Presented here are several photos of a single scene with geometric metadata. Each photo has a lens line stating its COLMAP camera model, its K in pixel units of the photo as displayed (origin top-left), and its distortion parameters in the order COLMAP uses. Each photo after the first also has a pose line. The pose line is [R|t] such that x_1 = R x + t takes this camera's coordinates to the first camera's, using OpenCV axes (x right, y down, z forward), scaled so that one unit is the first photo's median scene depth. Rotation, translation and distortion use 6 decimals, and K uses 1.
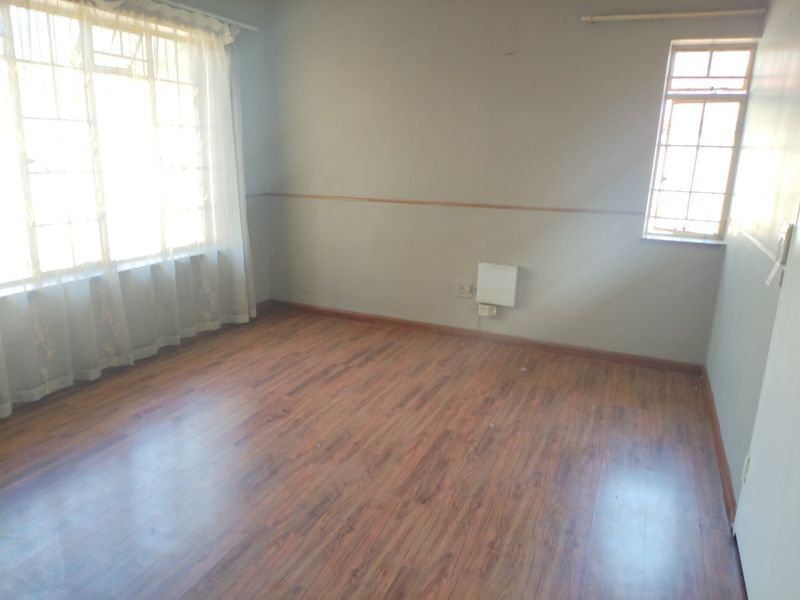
lens RADIAL K [[601.1, 0, 400.3], [0, 601.1, 300.1], [0, 0, 1]] dist [0.061729, -0.059670]
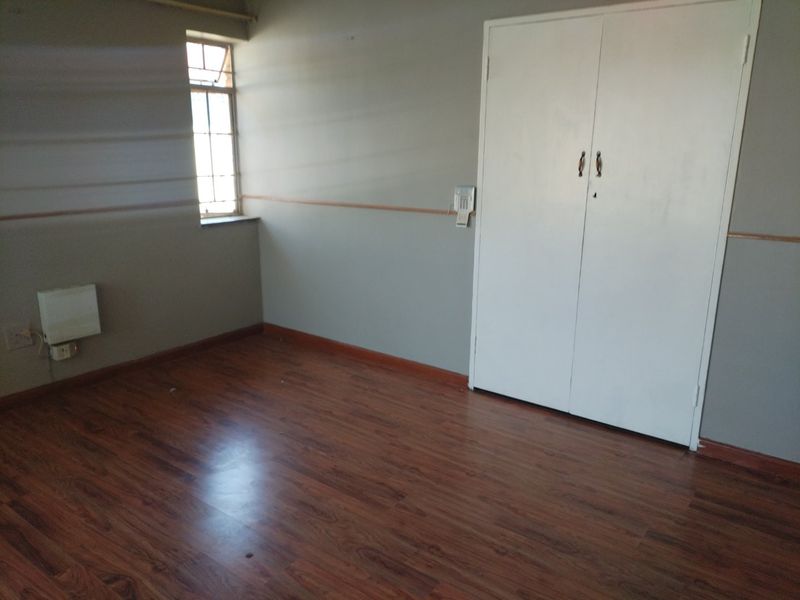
lens RADIAL K [[601.1, 0, 401.4], [0, 601.1, 301.2], [0, 0, 1]] dist [0.061729, -0.059670]
pose [[0.236363, -0.279772, 0.930516, -0.542568], [0.238305, 0.945094, 0.223623, -0.135251], [-0.941989, 0.168890, 0.290056, 0.432278]]
